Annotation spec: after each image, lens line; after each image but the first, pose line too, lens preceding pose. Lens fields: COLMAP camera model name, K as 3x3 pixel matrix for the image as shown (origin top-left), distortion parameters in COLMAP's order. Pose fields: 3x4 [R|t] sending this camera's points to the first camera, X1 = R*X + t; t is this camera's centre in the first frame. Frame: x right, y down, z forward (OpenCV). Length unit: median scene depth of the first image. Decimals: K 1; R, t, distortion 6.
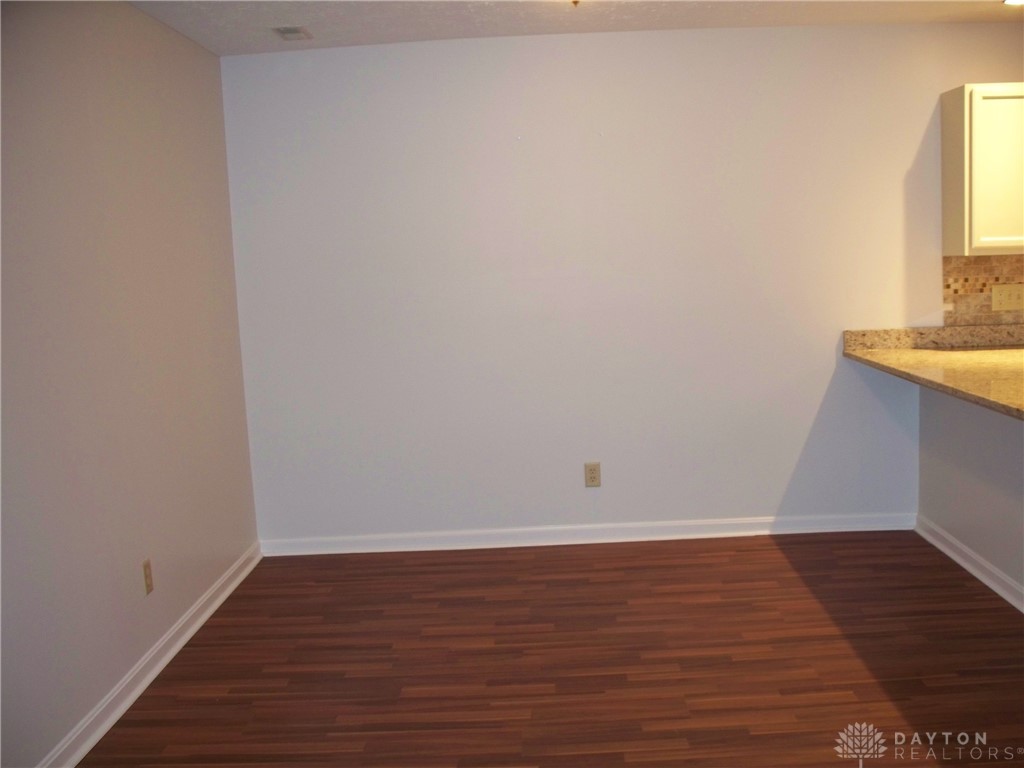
lens RADIAL K [[1067.8, 0, 518.6], [0, 1067.8, 385.9], [0, 0, 1]] dist [-0.188023, 0.198521]
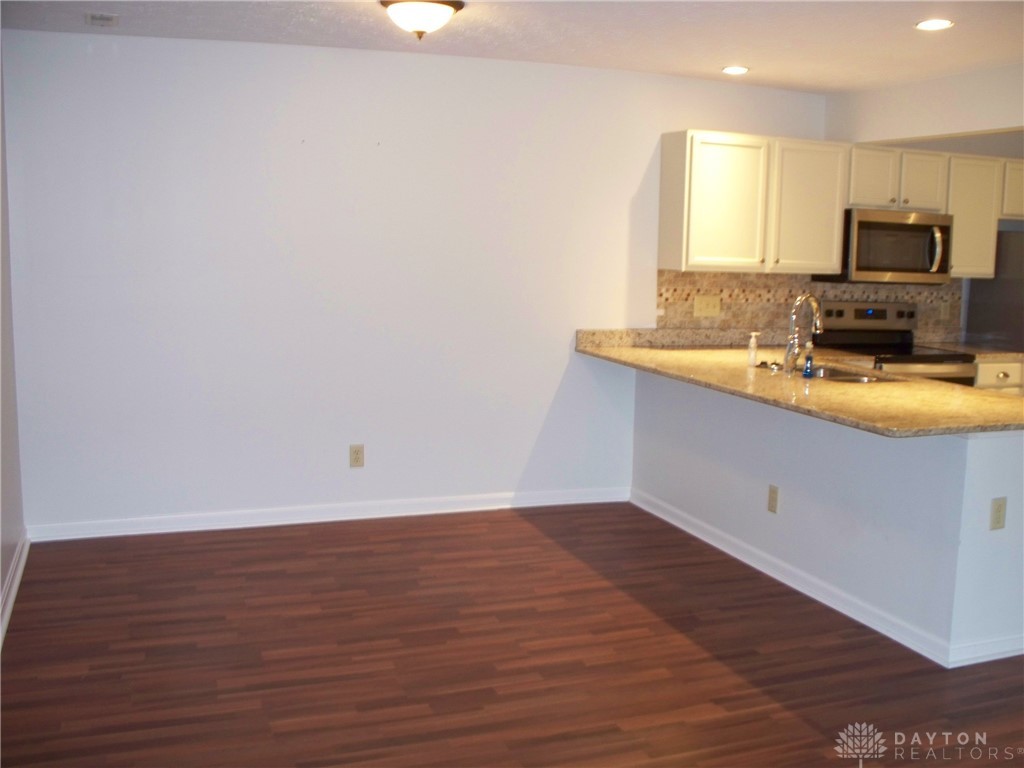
lens RADIAL K [[1067.8, 0, 518.6], [0, 1067.8, 385.9], [0, 0, 1]] dist [-0.188023, 0.198521]
pose [[0.928513, 0.012613, 0.371087, -0.202094], [-0.017738, 0.999789, 0.010401, -0.002194], [-0.370877, -0.016240, 0.928540, -0.071382]]
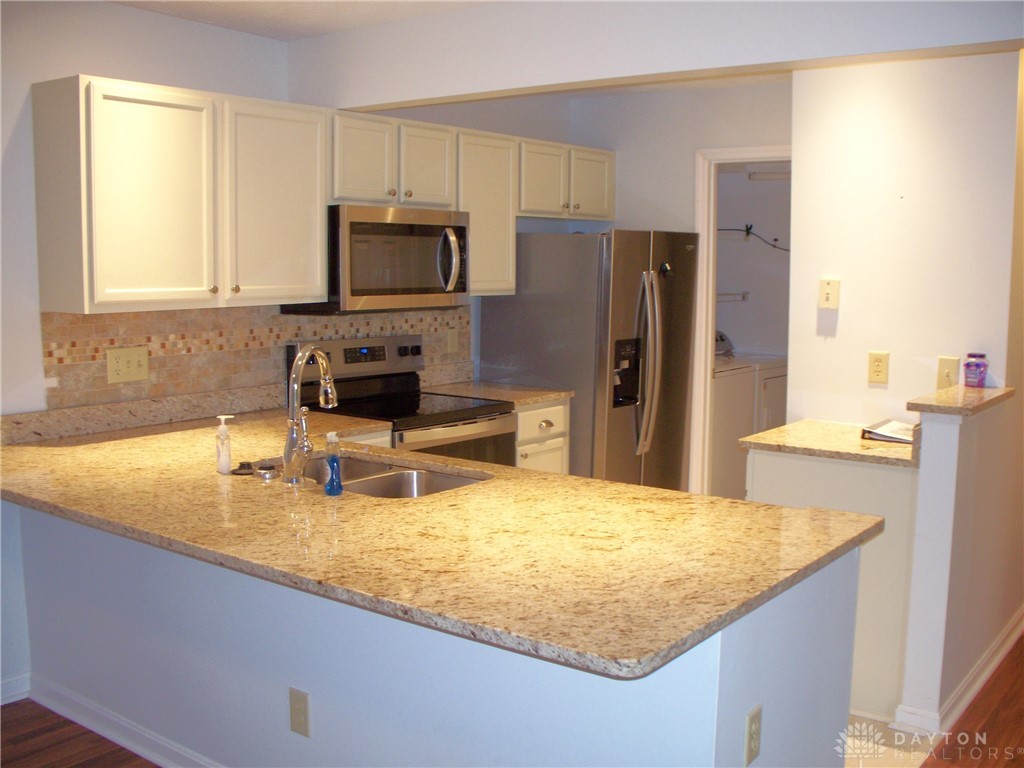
lens RADIAL K [[1067.8, 0, 518.6], [0, 1067.8, 385.9], [0, 0, 1]] dist [-0.188023, 0.198521]
pose [[0.590112, -0.053680, 0.805535, 0.028860], [0.069921, 0.997436, 0.015245, -0.067898], [-0.804288, 0.047328, 0.592352, 0.345255]]
